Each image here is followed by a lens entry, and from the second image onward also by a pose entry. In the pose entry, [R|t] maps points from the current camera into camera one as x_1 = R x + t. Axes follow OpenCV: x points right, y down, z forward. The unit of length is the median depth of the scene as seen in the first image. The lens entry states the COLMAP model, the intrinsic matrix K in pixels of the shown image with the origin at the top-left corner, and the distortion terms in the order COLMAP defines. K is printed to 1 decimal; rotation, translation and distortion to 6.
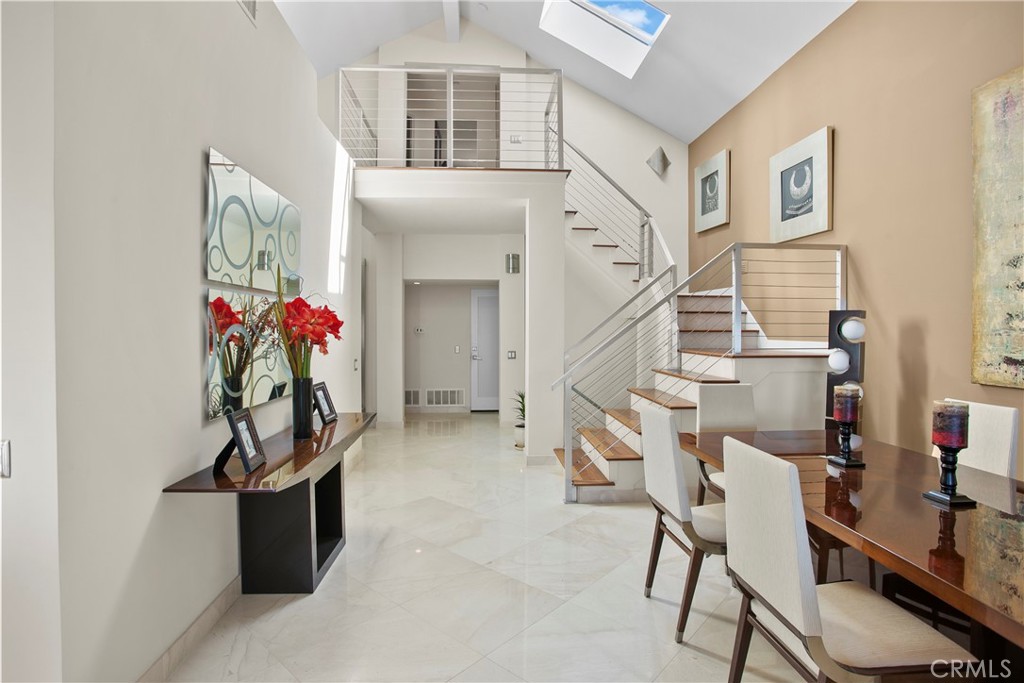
lens RADIAL K [[522.8, 0, 509.8], [0, 522.8, 330.4], [0, 0, 1]] dist [-0.043561, 0.000869]
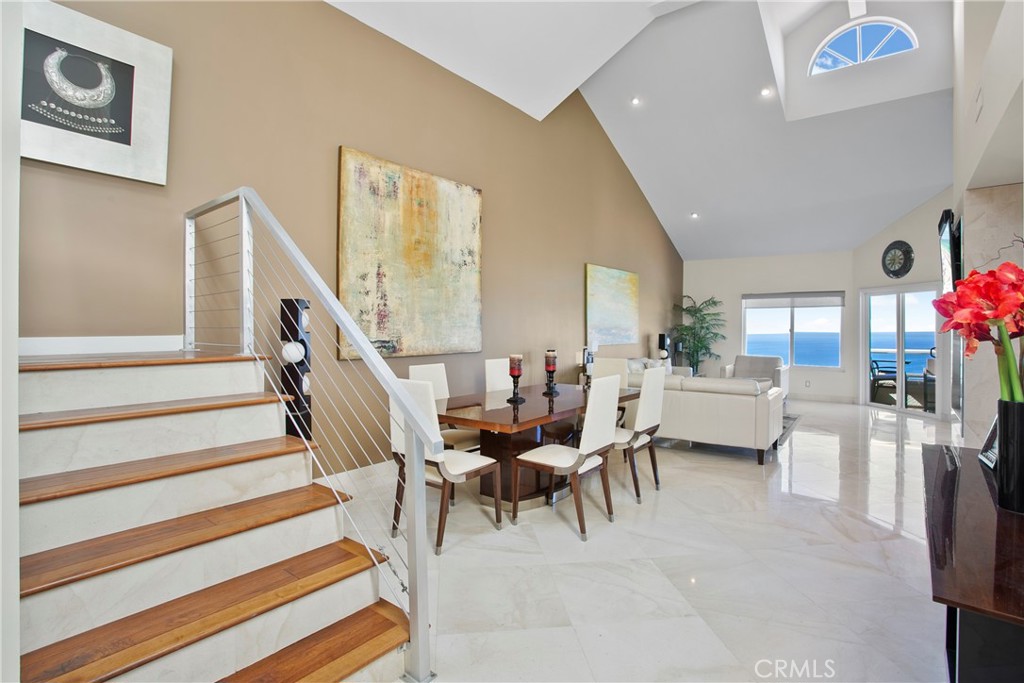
lens RADIAL K [[523.5, 0, 498.3], [0, 523.5, 327.4], [0, 0, 1]] dist [-0.033716, 0.000174]
pose [[-0.749301, -0.000995, 0.662229, -0.270054], [0.000400, 0.999998, 0.001955, 0.011751], [-0.662229, 0.001730, -0.749299, 1.417383]]
